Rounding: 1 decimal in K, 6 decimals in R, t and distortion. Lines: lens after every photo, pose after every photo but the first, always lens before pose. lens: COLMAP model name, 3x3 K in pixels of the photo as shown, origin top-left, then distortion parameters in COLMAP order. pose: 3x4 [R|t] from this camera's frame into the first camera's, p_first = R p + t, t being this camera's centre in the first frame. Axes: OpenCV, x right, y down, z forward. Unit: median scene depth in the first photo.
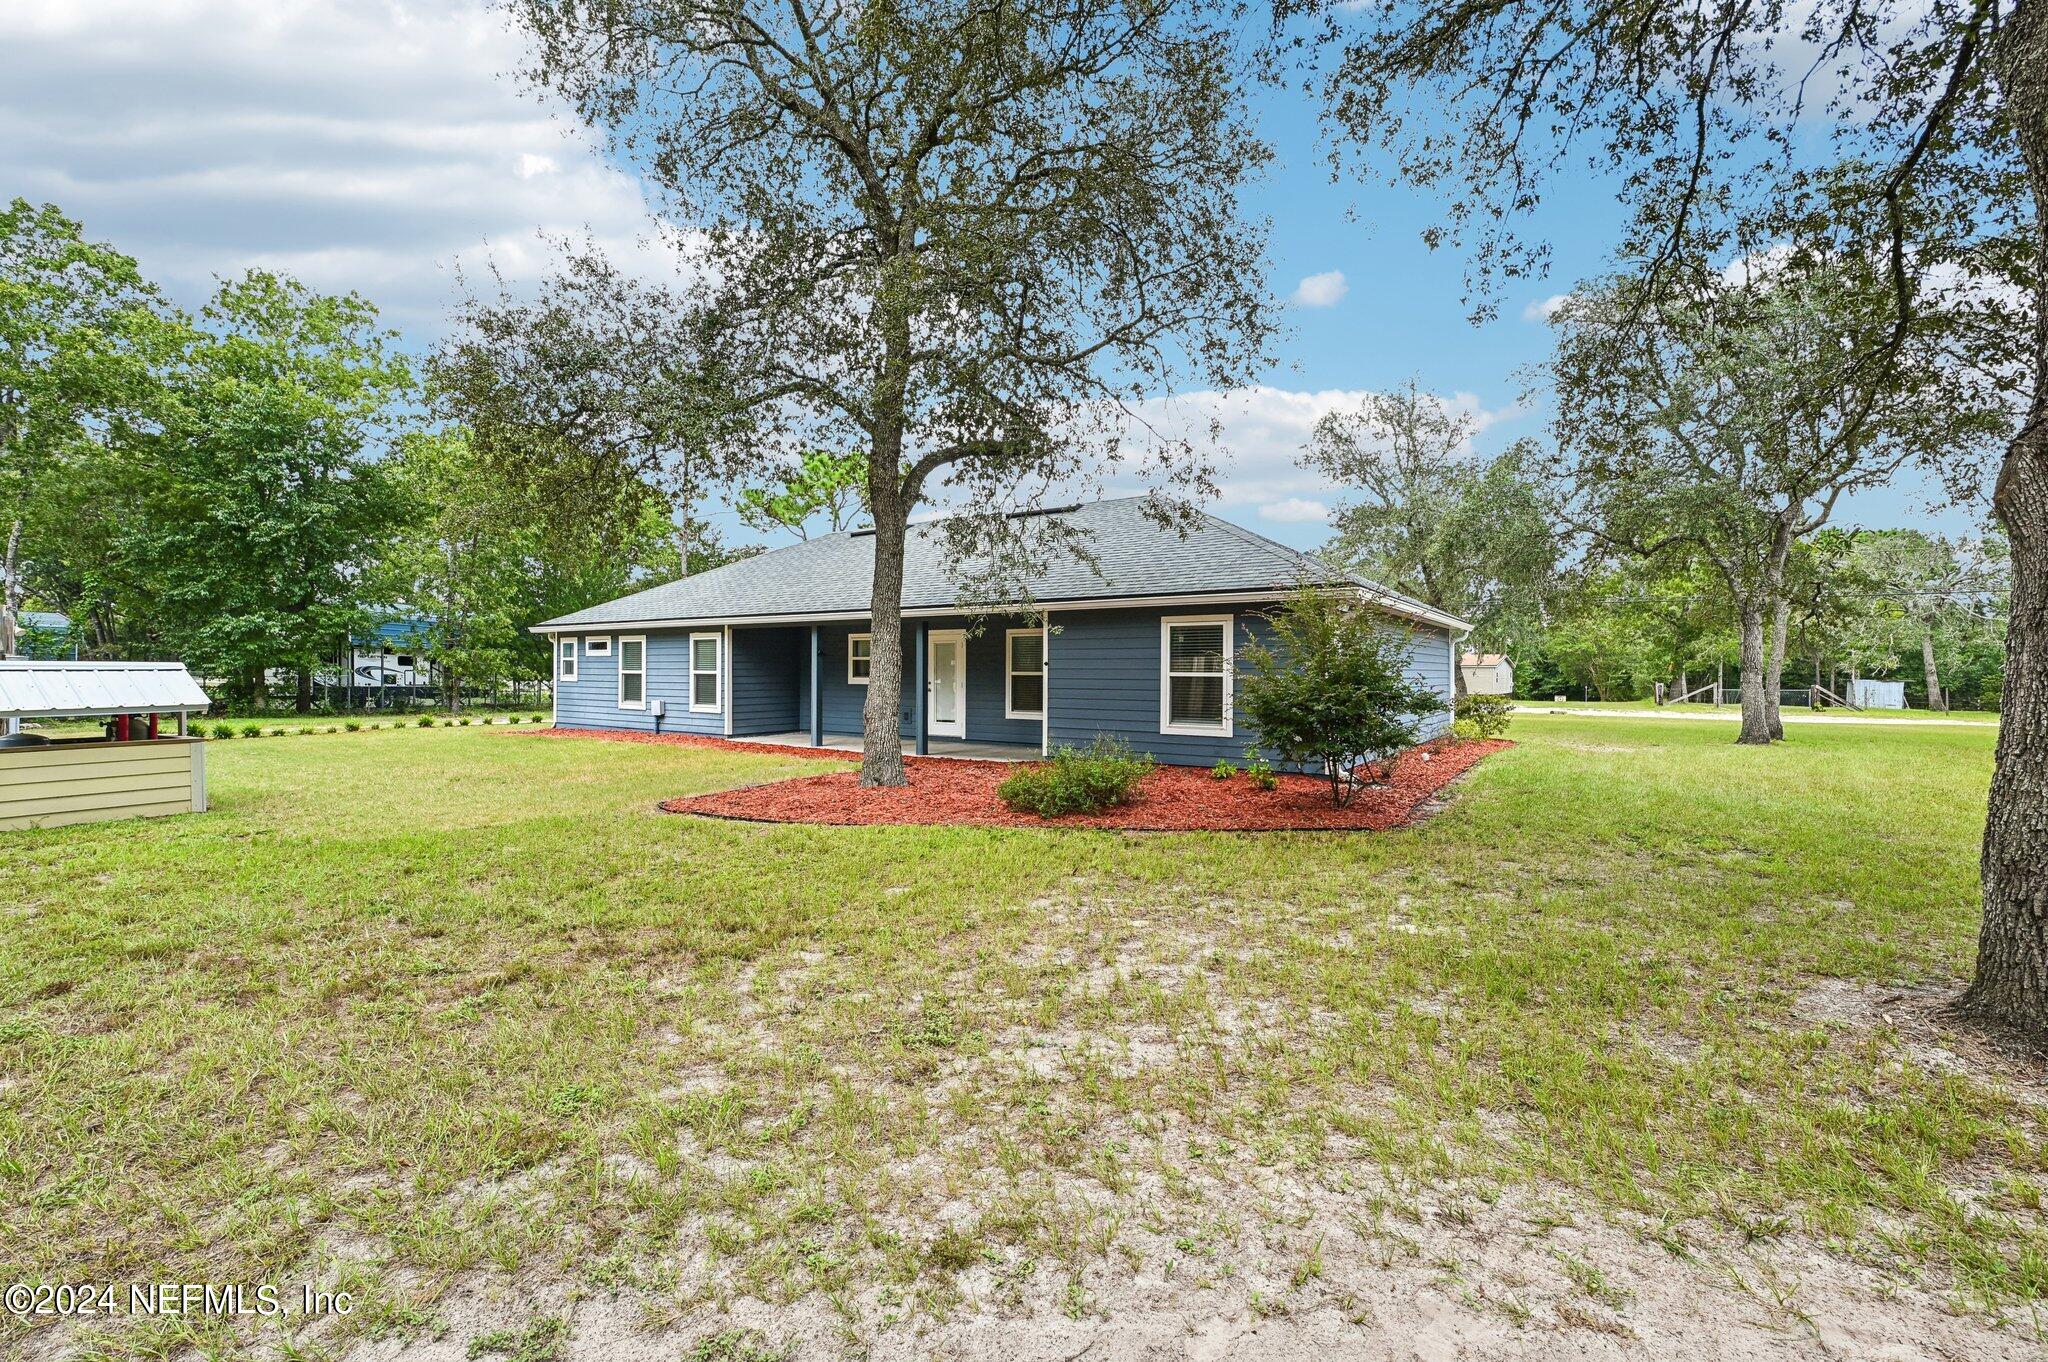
lens RADIAL K [[875.6, 0, 1028.2], [0, 875.6, 670.1], [0, 0, 1]] dist [0.001801, 0.000676]
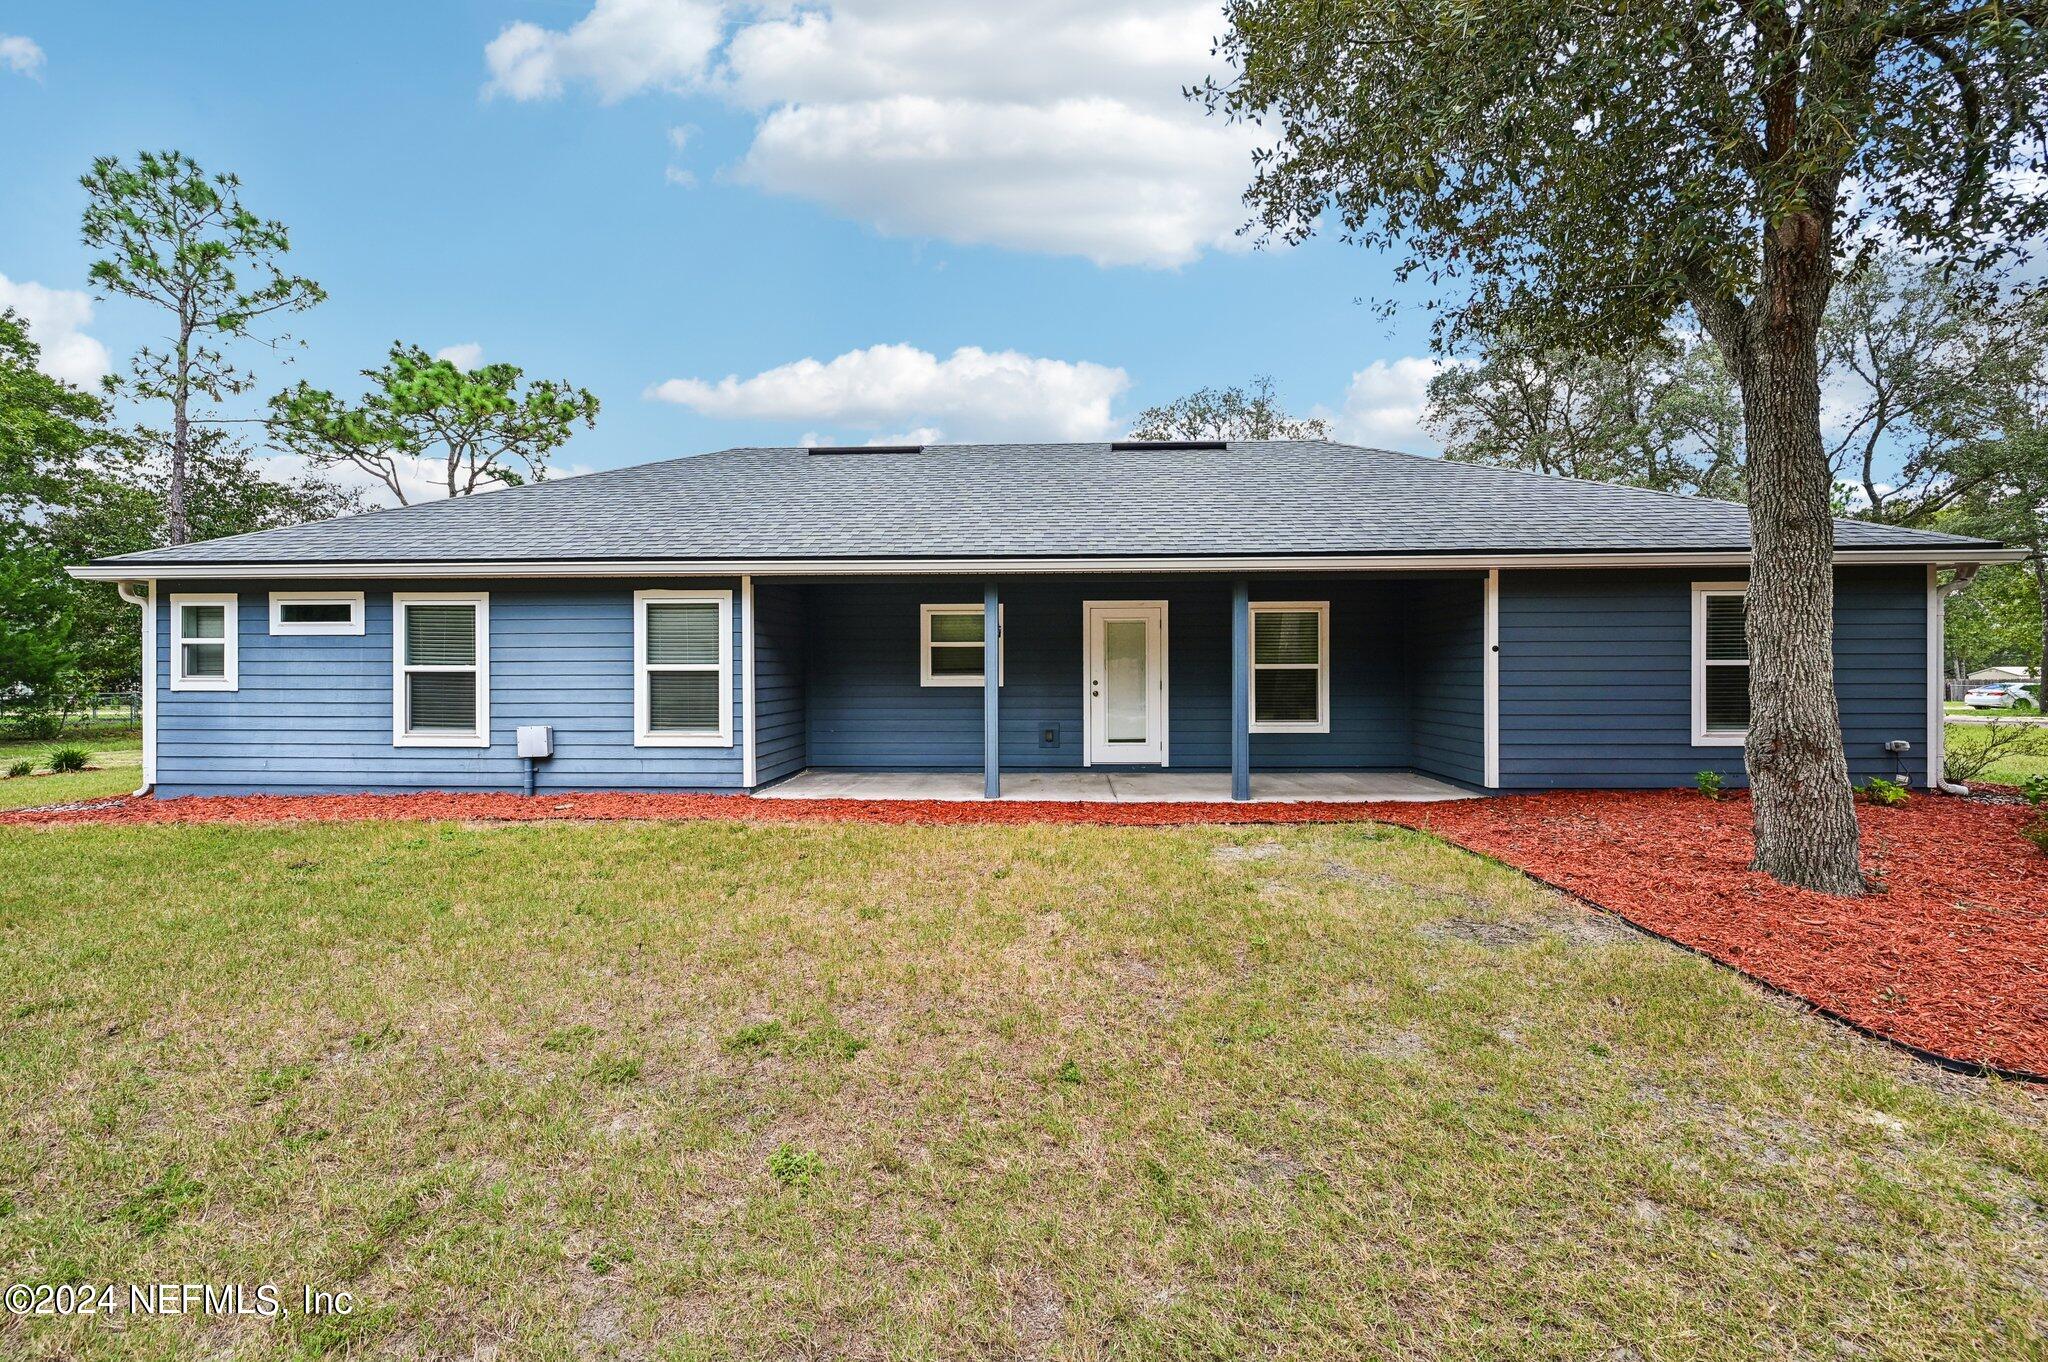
lens RADIAL K [[819.9, 0, 1039.9], [0, 819.9, 679.7], [0, 0, 1]] dist [-0.003940, 0.000813]
pose [[0.847244, -0.009570, 0.531117, -0.425757], [0.005492, 0.999942, 0.009257, 0.005952], [-0.531175, -0.004926, 0.847248, 0.462583]]
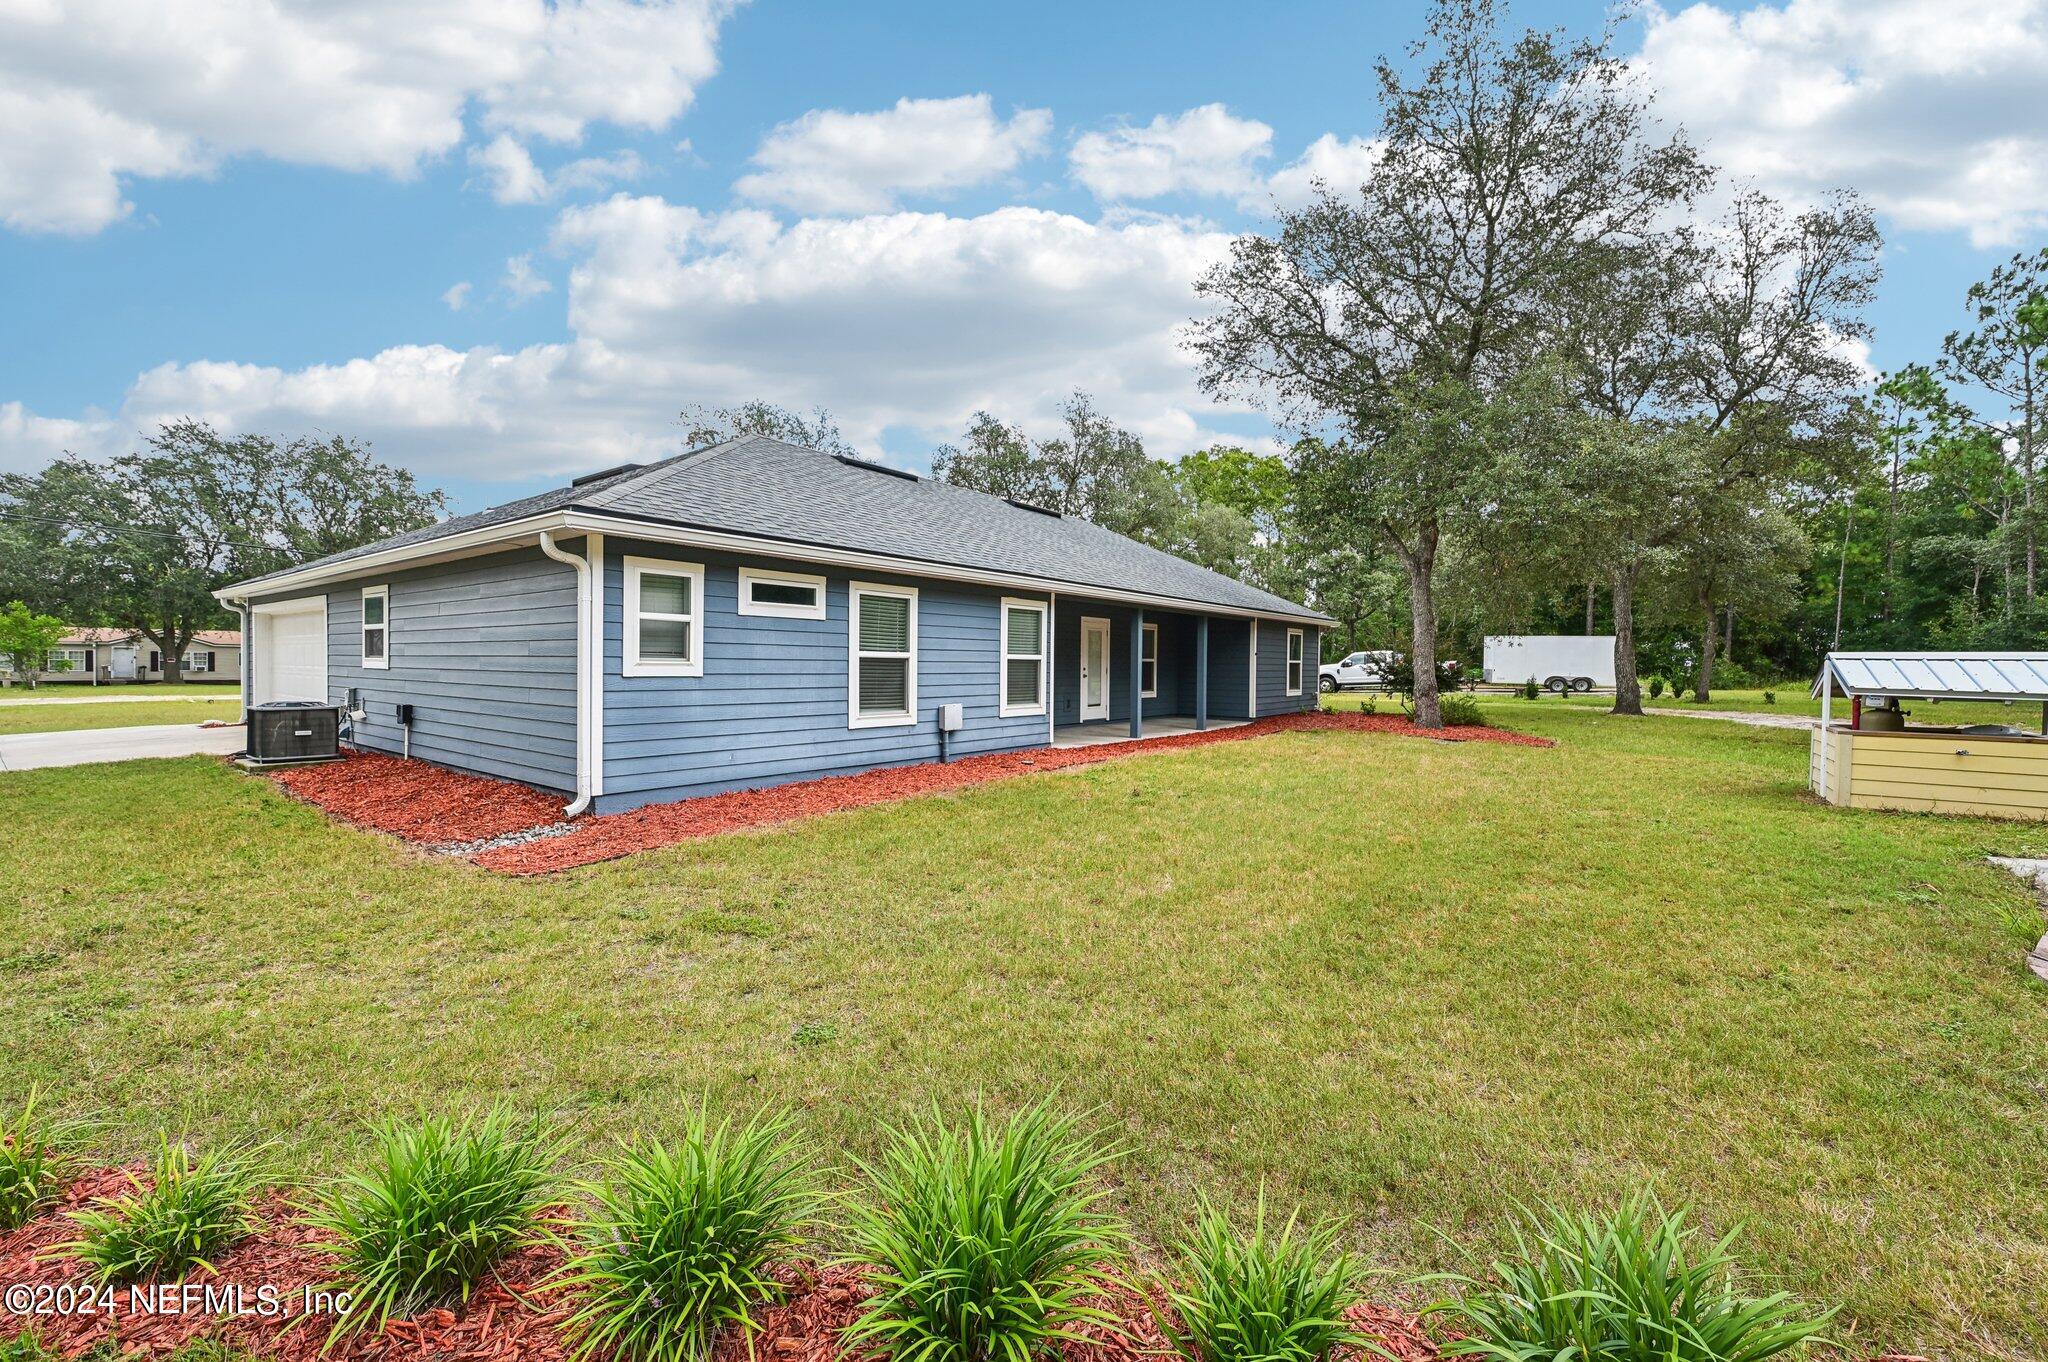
lens RADIAL K [[819.9, 0, 1024.1], [0, 819.9, 678.2], [0, 0, 1]] dist [-0.003940, 0.000813]
pose [[0.067805, -0.021858, 0.997459, -0.960651], [-0.009919, 0.999696, 0.022582, 0.004277], [-0.997649, -0.011425, 0.067567, 0.912486]]
